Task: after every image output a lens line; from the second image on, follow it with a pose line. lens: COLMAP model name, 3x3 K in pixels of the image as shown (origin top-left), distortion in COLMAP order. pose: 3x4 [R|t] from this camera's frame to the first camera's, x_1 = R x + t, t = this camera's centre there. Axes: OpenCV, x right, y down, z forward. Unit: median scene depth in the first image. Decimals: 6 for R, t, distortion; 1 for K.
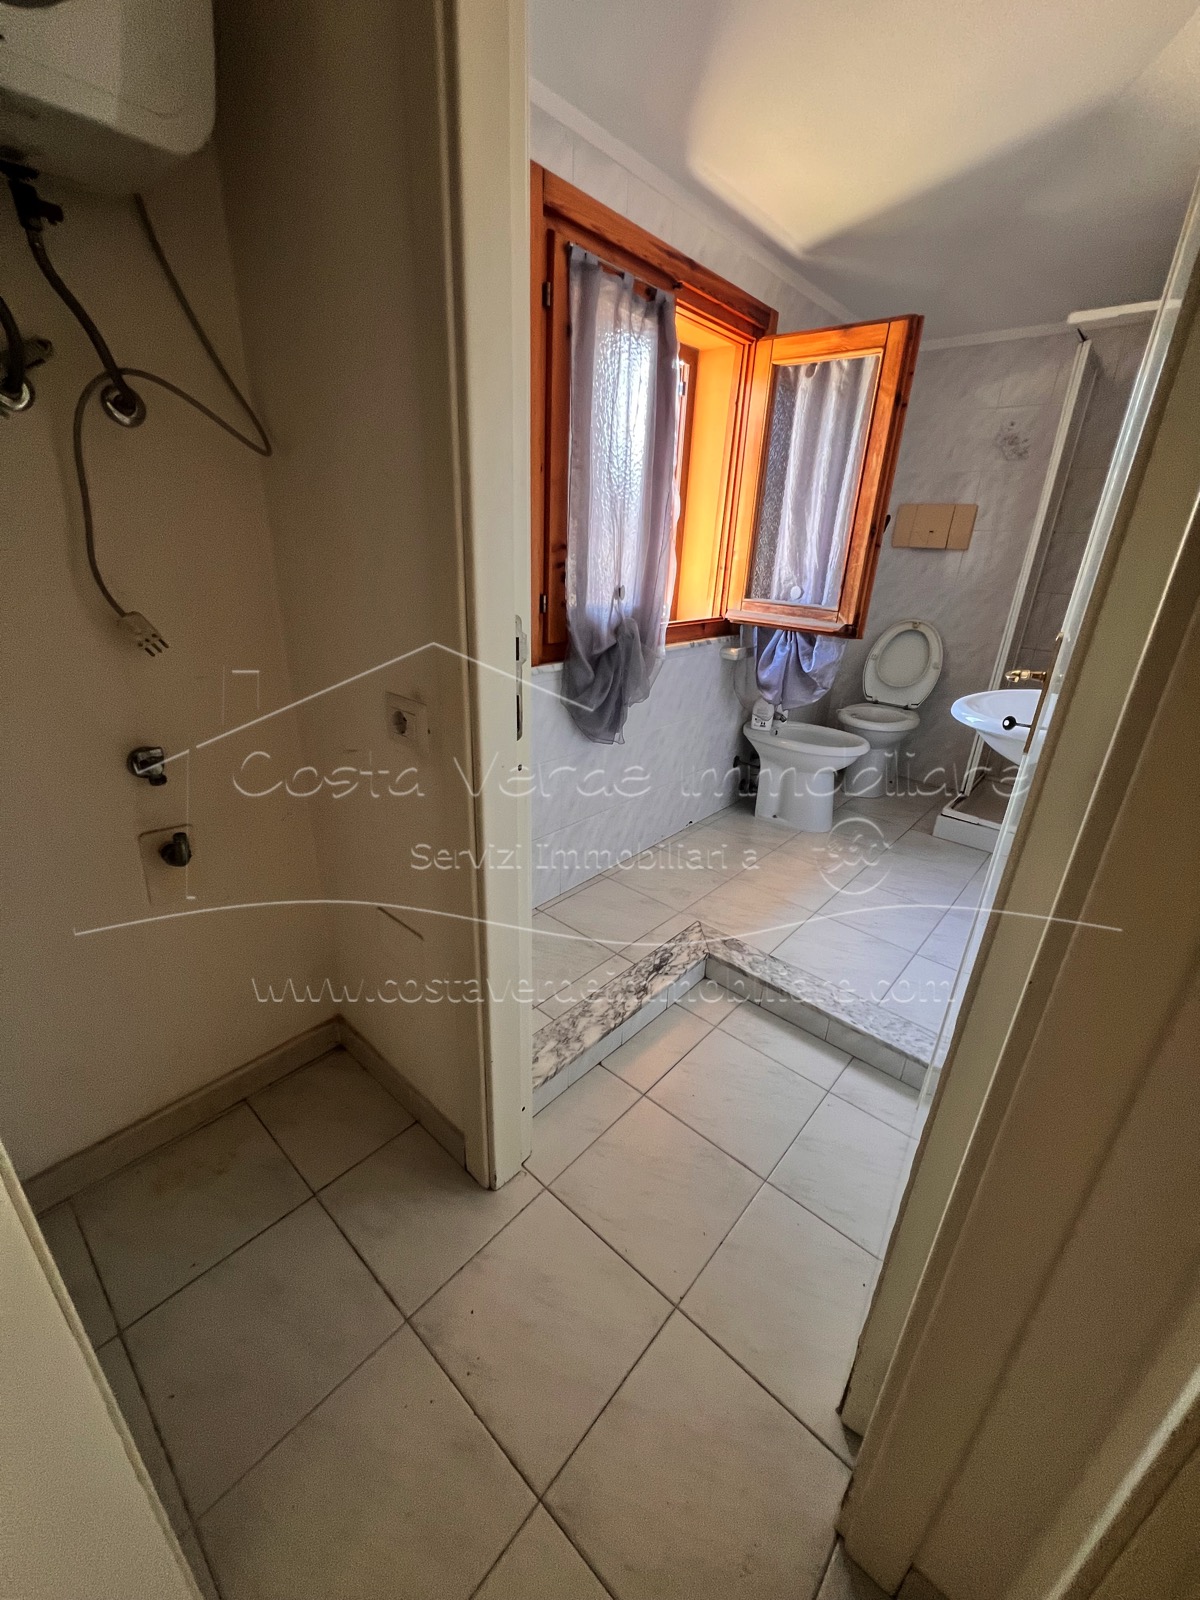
lens RADIAL K [[645.1, 0, 601.8], [0, 645.1, 802.5], [0, 0, 1]] dist [-0.003942, 0.000113]
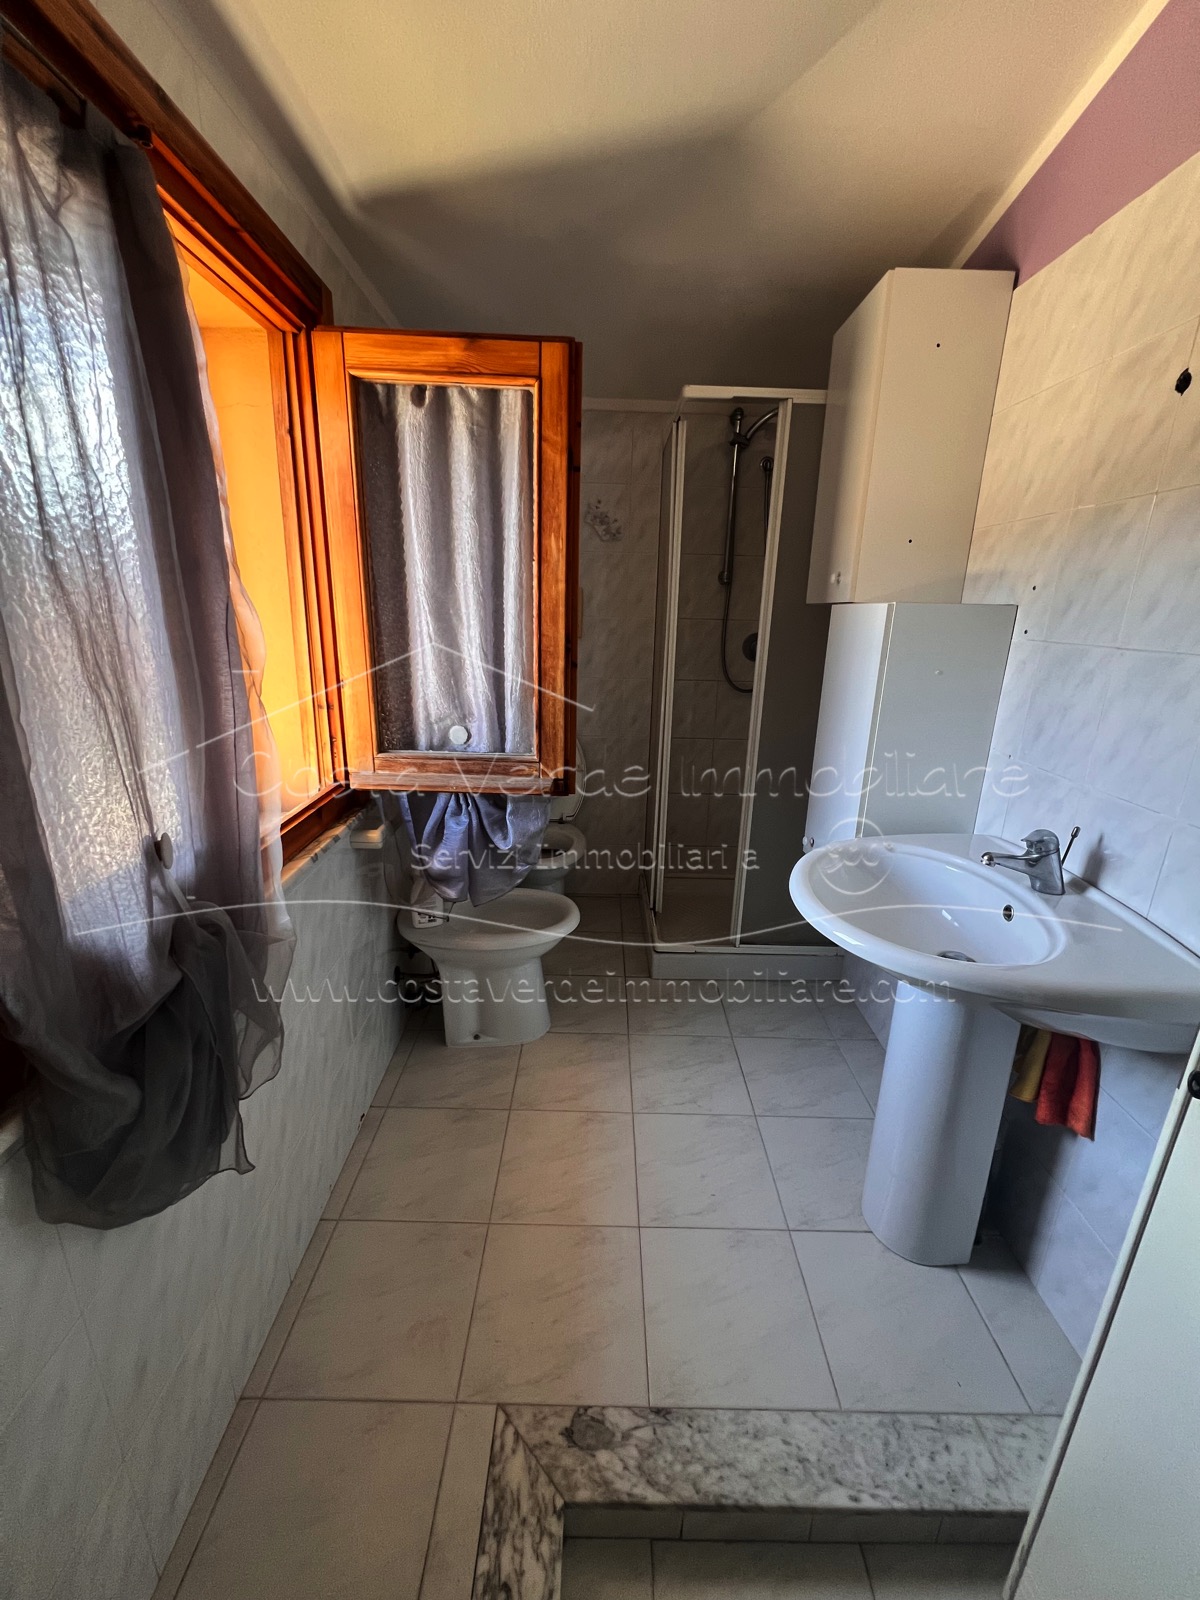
lens RADIAL K [[645.1, 0, 601.8], [0, 645.1, 796.5], [0, 0, 1]] dist [-0.003942, 0.000113]
pose [[0.747549, -0.209496, 0.630303, -0.009369], [0.257156, 0.966235, 0.016161, -0.265876], [-0.612406, 0.150005, 0.776181, 0.469667]]
